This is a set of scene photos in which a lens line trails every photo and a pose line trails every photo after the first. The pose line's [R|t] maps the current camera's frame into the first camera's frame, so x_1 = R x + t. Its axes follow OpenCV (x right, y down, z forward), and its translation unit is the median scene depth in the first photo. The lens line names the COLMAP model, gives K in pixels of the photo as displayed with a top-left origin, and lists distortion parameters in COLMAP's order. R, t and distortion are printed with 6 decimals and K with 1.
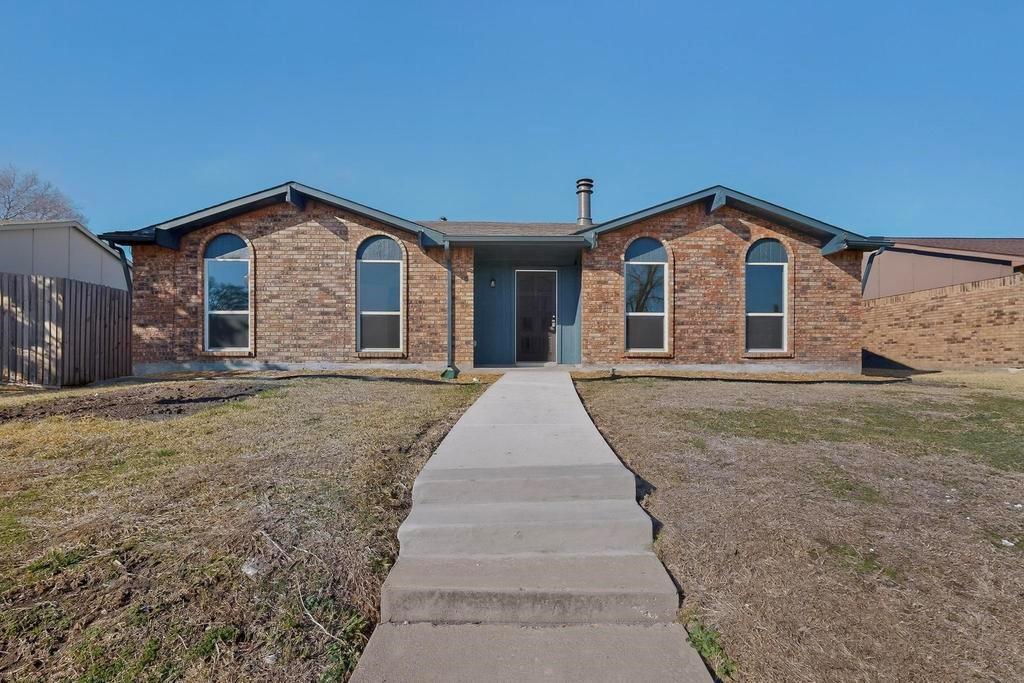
lens RADIAL K [[448.0, 0, 511.5], [0, 448.0, 342.7], [0, 0, 1]] dist [0.000992, -0.000053]
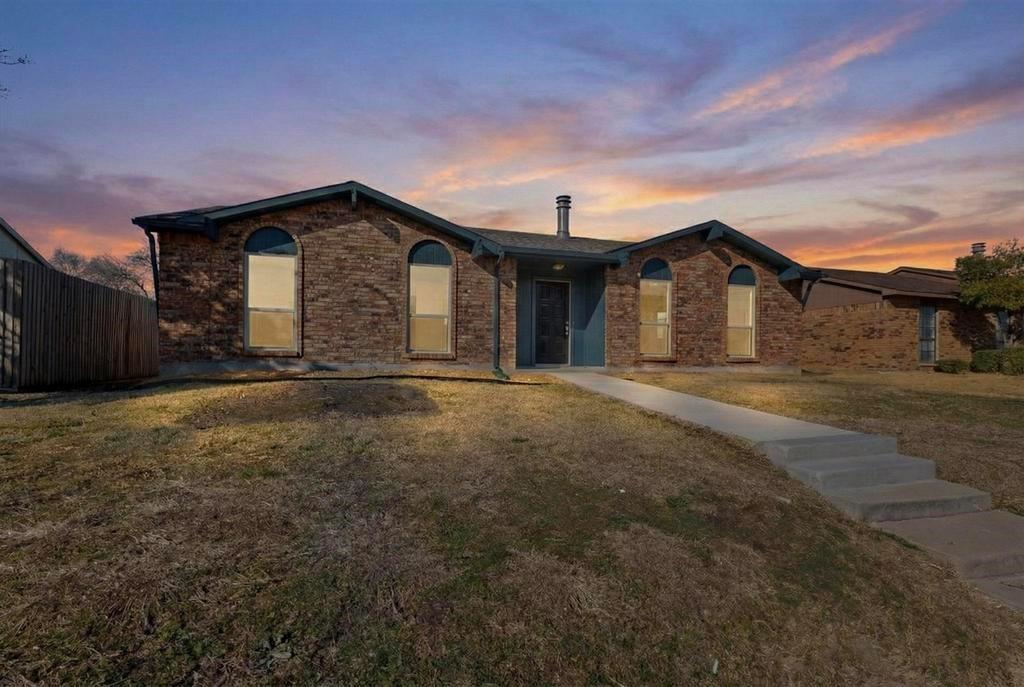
lens RADIAL K [[453.2, 0, 512.0], [0, 453.2, 343.5], [0, 0, 1]] dist [0.000599, -0.000066]
pose [[0.970451, 0.018853, 0.240560, -0.351357], [-0.019177, 0.999816, -0.000997, -0.004363], [-0.240534, -0.003646, 0.970634, -0.058792]]
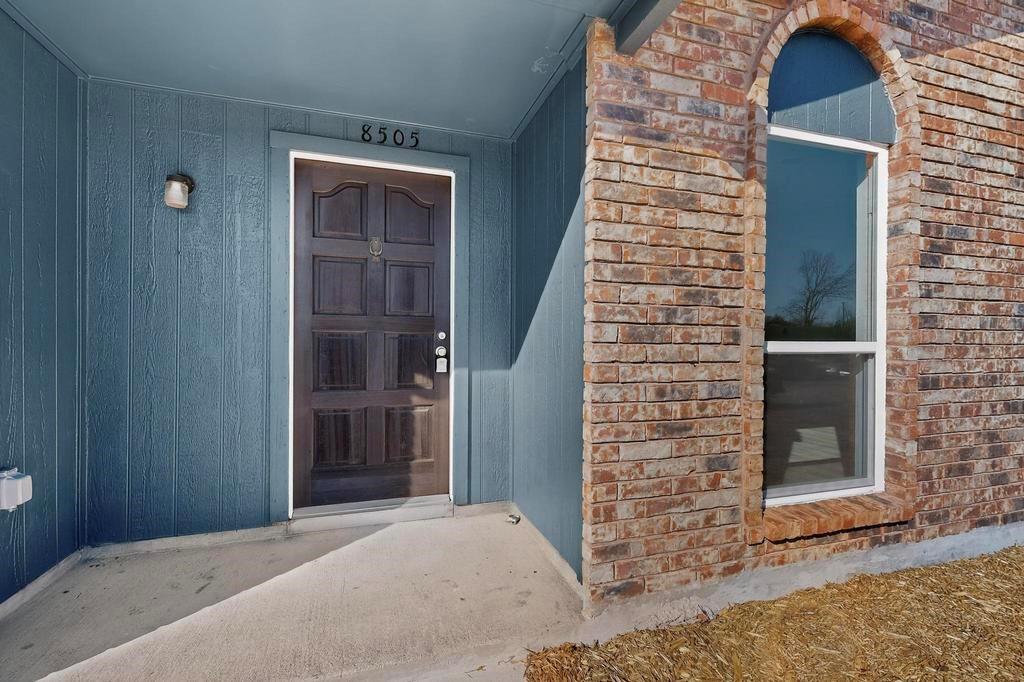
lens RADIAL K [[448.0, 0, 511.5], [0, 448.0, 342.2], [0, 0, 1]] dist [0.000992, -0.000053]
pose [[0.964750, 0.003860, 0.263140, 0.071152], [-0.011766, 0.999525, 0.028474, -0.072458], [-0.262905, -0.030567, 0.964337, 0.817231]]
